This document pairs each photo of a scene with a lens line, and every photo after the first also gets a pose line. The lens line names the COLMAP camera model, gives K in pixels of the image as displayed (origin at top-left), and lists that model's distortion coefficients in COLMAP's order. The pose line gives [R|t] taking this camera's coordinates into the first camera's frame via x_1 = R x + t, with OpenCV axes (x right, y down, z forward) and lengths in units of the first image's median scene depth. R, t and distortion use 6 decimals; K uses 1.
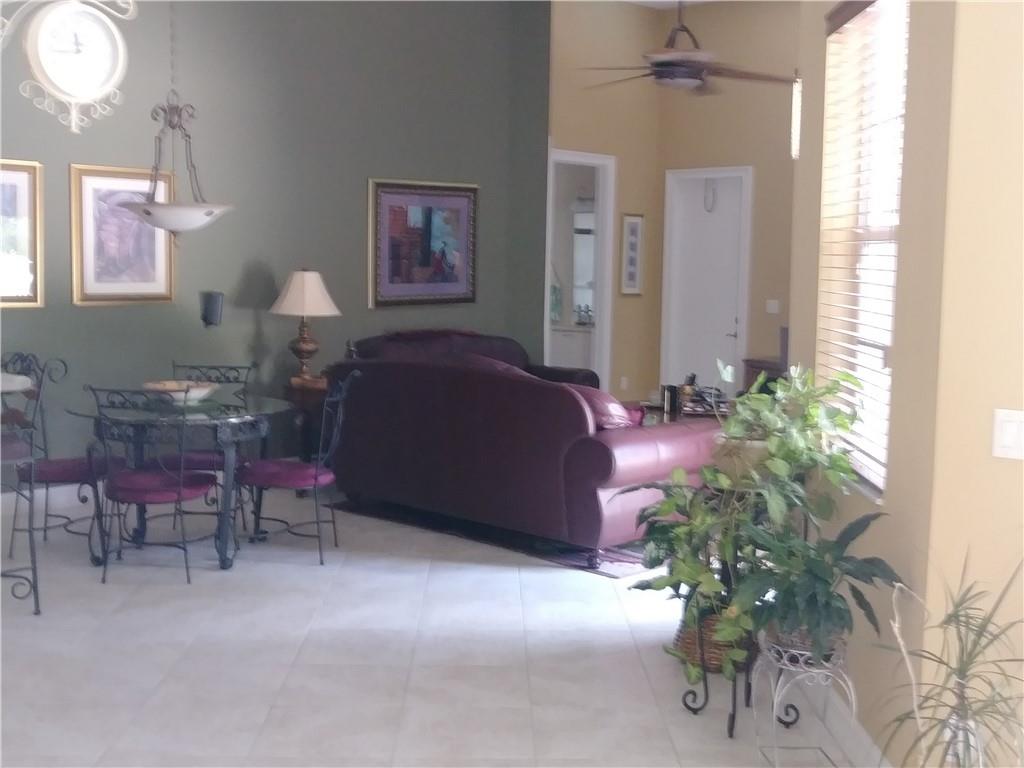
lens RADIAL K [[1304.1, 0, 512.1], [0, 1304.1, 382.9], [0, 0, 1]] dist [0.062207, 0.000000]
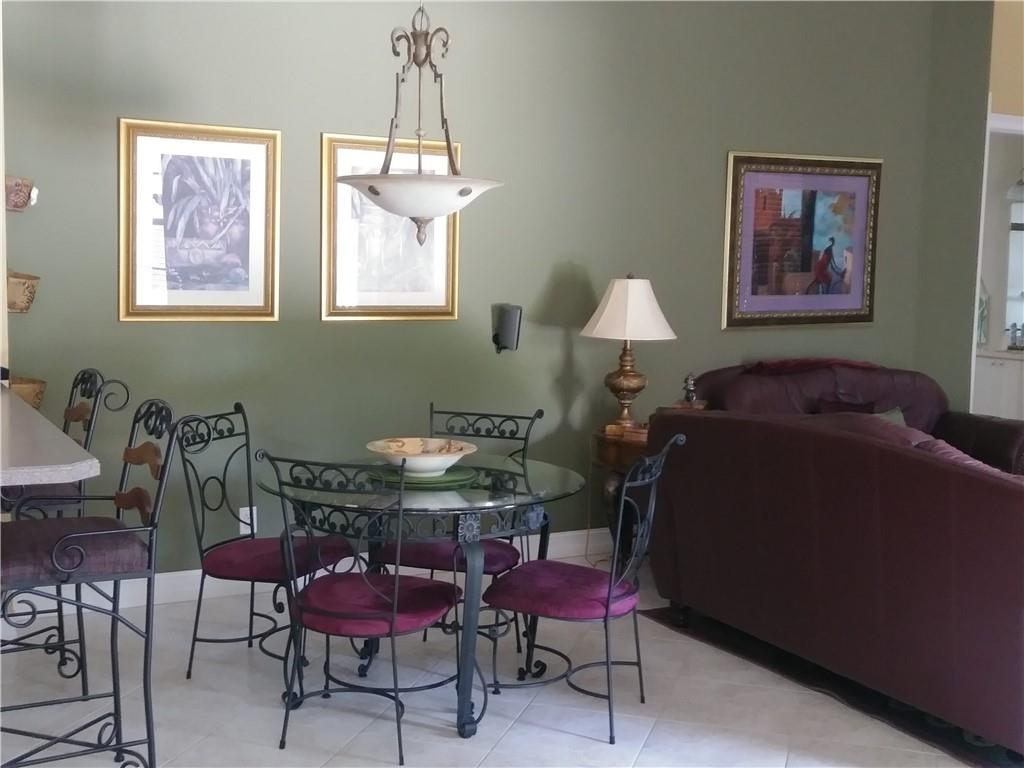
lens RADIAL K [[1304.1, 0, 516.6], [0, 1304.1, 383.1], [0, 0, 1]] dist [0.062207, 0.000000]
pose [[0.958331, 0.033228, -0.283720, -0.011842], [-0.033765, 0.999425, 0.002997, -0.027322], [0.283656, 0.006708, 0.958903, 0.288502]]
